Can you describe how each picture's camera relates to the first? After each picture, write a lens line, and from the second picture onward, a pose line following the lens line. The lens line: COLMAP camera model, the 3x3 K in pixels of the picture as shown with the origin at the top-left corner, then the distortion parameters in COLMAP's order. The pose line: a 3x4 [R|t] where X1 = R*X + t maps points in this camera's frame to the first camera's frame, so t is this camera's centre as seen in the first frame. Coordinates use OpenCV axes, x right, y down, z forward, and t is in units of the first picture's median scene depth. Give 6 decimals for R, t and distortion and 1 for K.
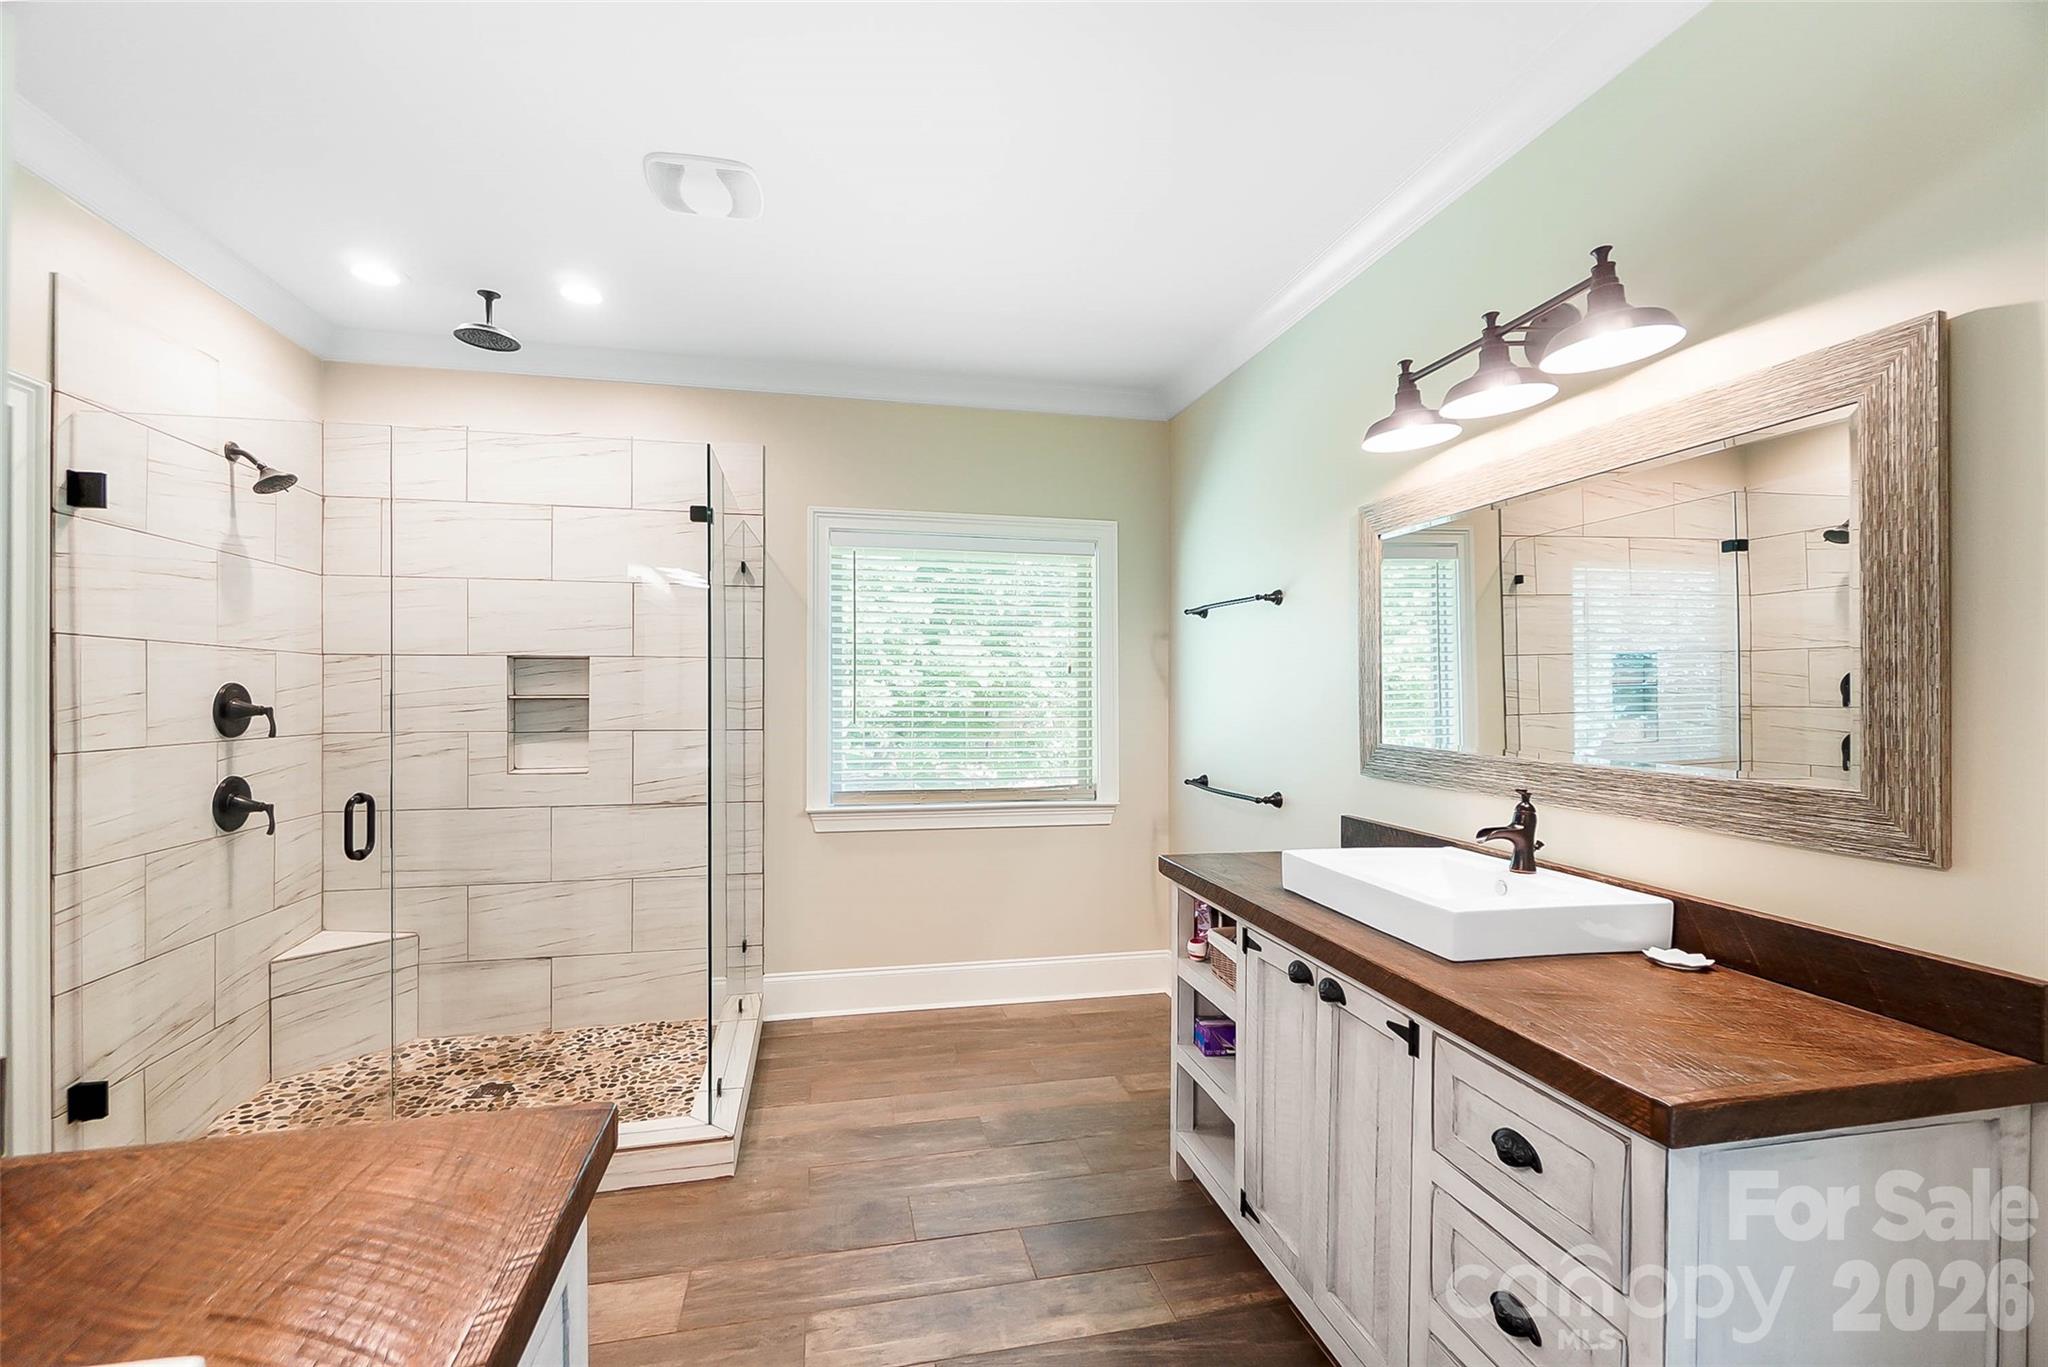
lens RADIAL K [[889.3, 0, 1023.7], [0, 889.3, 689.3], [0, 0, 1]] dist [0.000775, -0.001364]
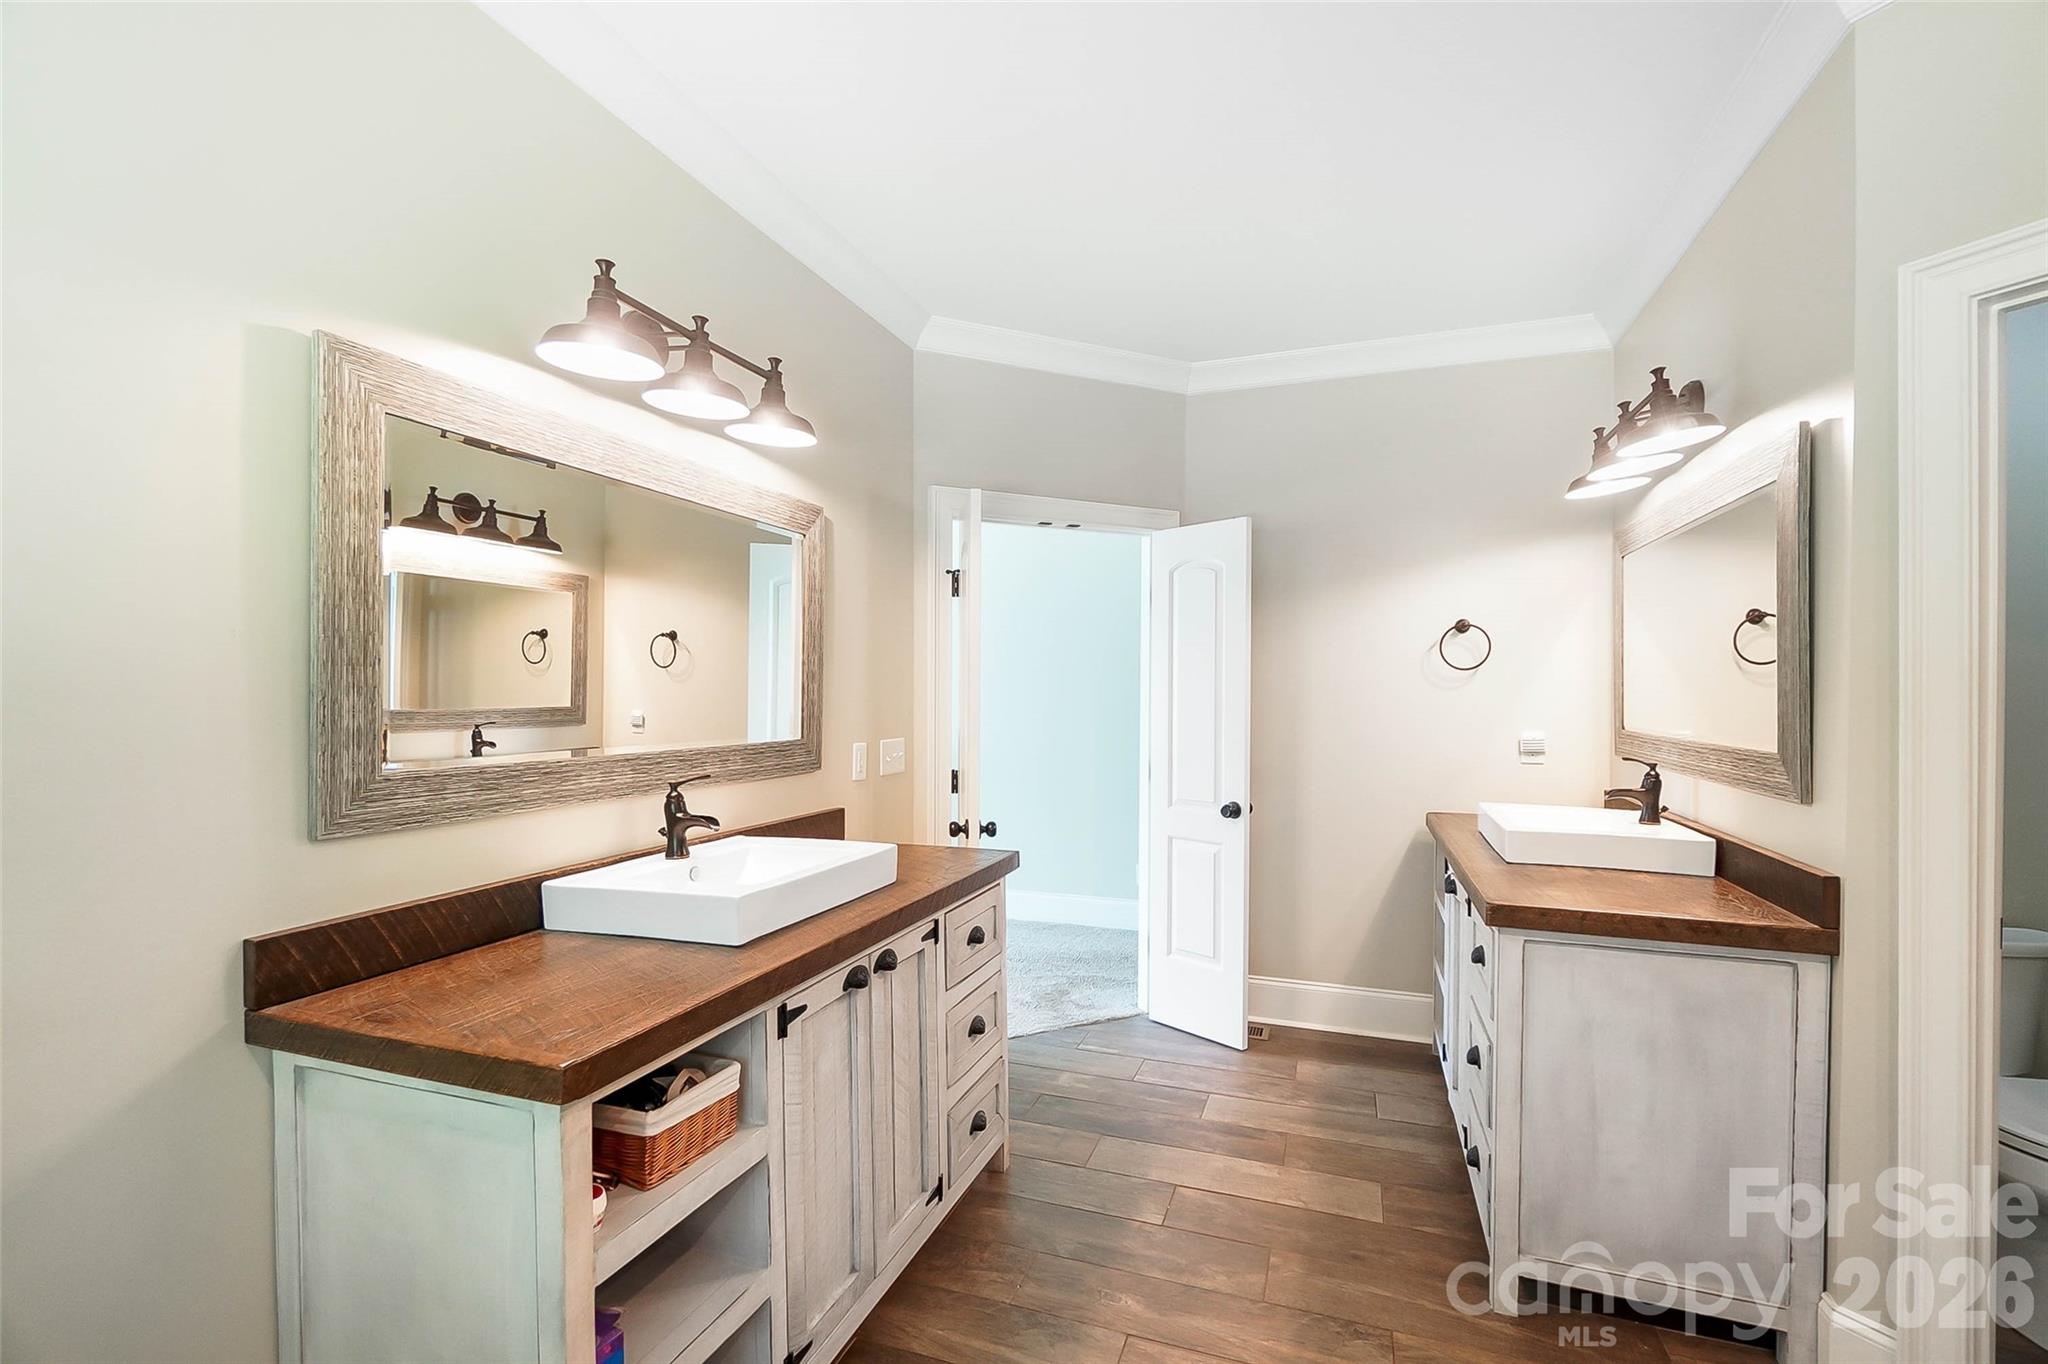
lens RADIAL K [[889.3, 0, 1032.7], [0, 889.3, 690.3], [0, 0, 1]] dist [0.000775, -0.001364]
pose [[-0.844329, -0.004636, 0.535806, -0.335831], [-0.004736, 0.999988, 0.001188, 0.005739], [-0.535805, -0.001535, -0.844341, 1.593529]]
